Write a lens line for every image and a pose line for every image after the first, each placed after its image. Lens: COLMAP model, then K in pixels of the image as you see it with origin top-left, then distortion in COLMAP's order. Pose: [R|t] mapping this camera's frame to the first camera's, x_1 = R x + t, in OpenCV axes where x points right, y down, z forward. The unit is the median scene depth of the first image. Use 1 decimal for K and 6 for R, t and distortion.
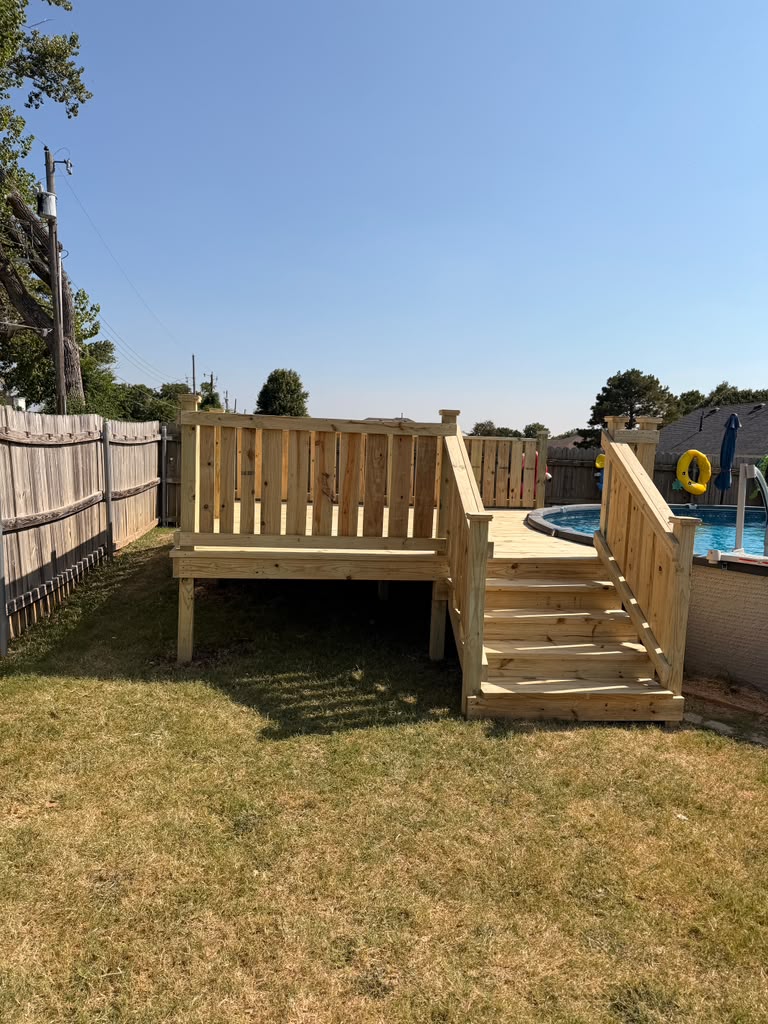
lens RADIAL K [[691.9, 0, 384.0], [0, 691.9, 512.0], [0, 0, 1]] dist [0.103101, -0.112227]
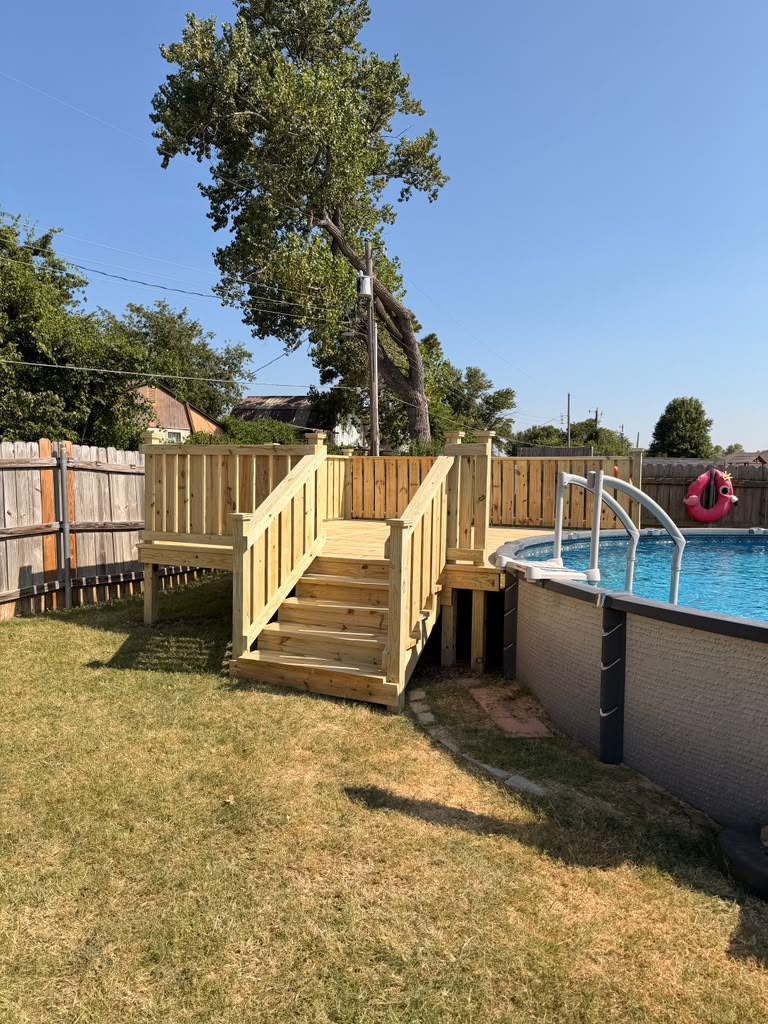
lens RADIAL K [[691.9, 0, 384.0], [0, 691.9, 512.0], [0, 0, 1]] dist [0.103101, -0.112227]
pose [[0.847451, -0.000458, -0.530874, 0.561327], [-0.027393, 0.998630, -0.044590, 0.026695], [0.530167, 0.052330, 0.846277, 0.039547]]
